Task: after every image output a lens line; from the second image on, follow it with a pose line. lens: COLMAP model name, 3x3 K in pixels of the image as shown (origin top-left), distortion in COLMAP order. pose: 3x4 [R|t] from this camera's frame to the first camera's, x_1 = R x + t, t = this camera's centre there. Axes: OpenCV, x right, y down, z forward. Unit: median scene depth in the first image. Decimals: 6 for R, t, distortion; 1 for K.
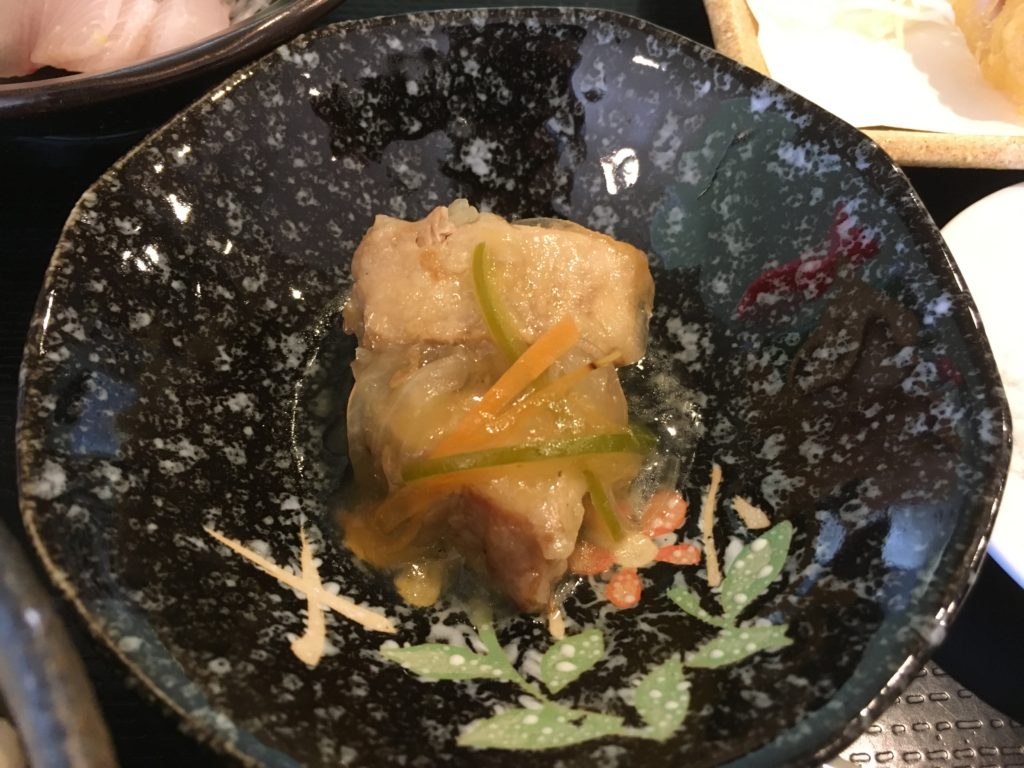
lens RADIAL K [[861.0, 0, 512.0], [0, 861.0, 384.0], [0, 0, 1]] dist [0.008324, -0.000260]
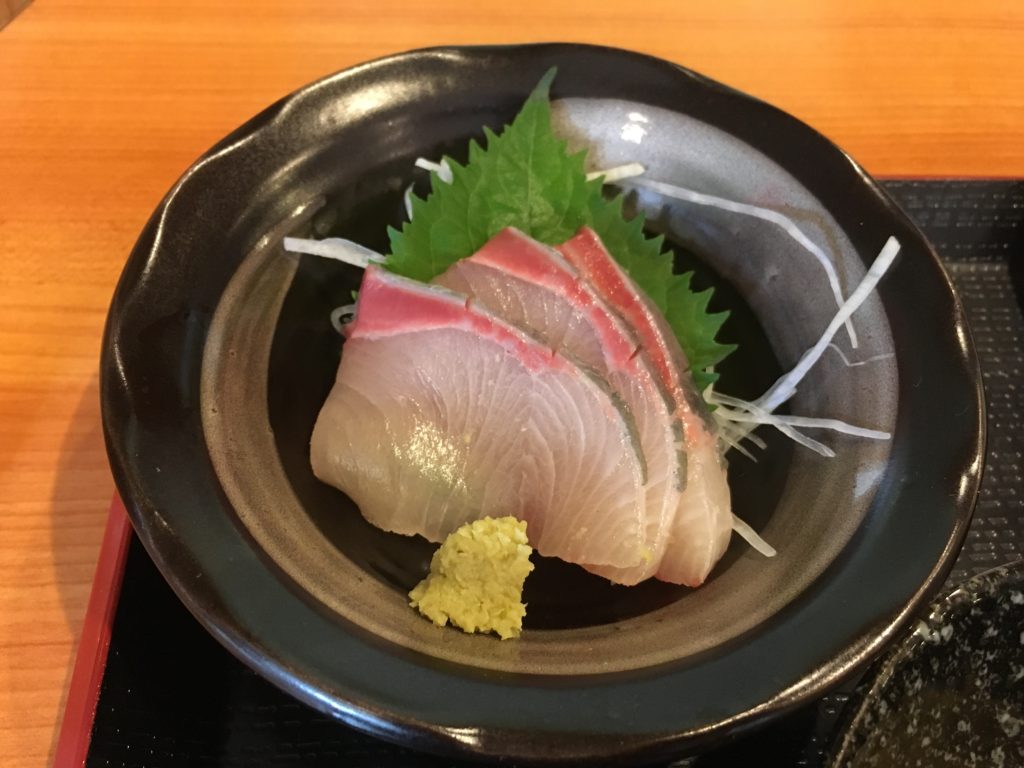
lens RADIAL K [[864.1, 0, 511.6], [0, 864.1, 399.0], [0, 0, 1]] dist [0.010990, -0.005377]
pose [[0.999952, -0.001910, 0.009622, -0.746988], [0.002329, 0.999043, -0.043686, -0.625289], [-0.009530, 0.043707, 0.998999, 0.097439]]
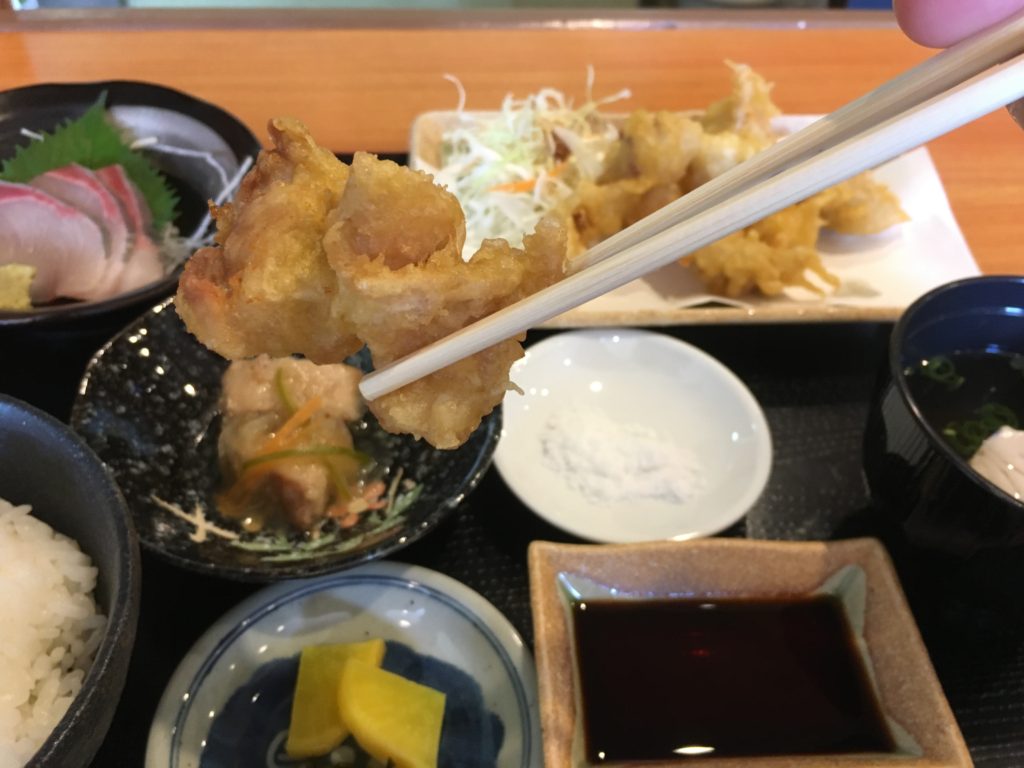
lens RADIAL K [[864.1, 0, 511.6], [0, 864.1, 399.0], [0, 0, 1]] dist [0.010990, -0.005377]
pose [[0.994890, -0.047860, 0.088898, 0.332974], [0.064520, 0.978641, -0.195190, 0.364244], [-0.077657, 0.199928, 0.976728, -1.132758]]
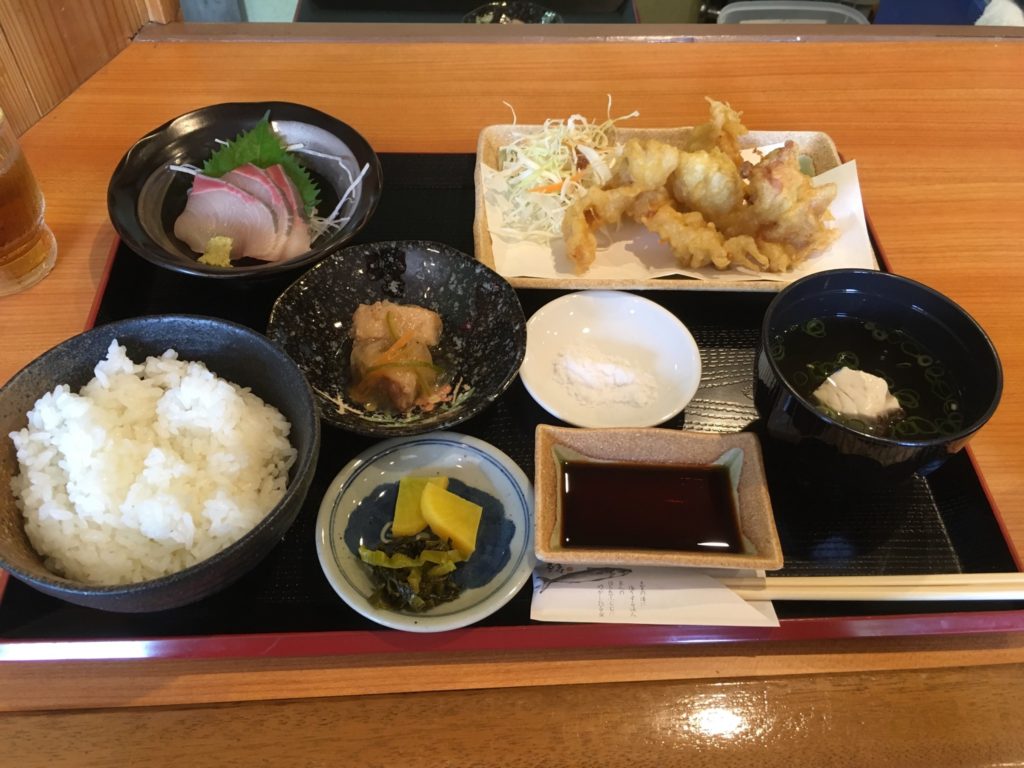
lens RADIAL K [[861.0, 0, 512.0], [0, 861.0, 384.0], [0, 0, 1]] dist [0.008324, -0.000260]
pose [[0.999904, -0.009898, 0.009716, 0.405809], [0.011081, 0.991395, -0.130436, 0.565038], [-0.008342, 0.130532, 0.991409, -2.330324]]
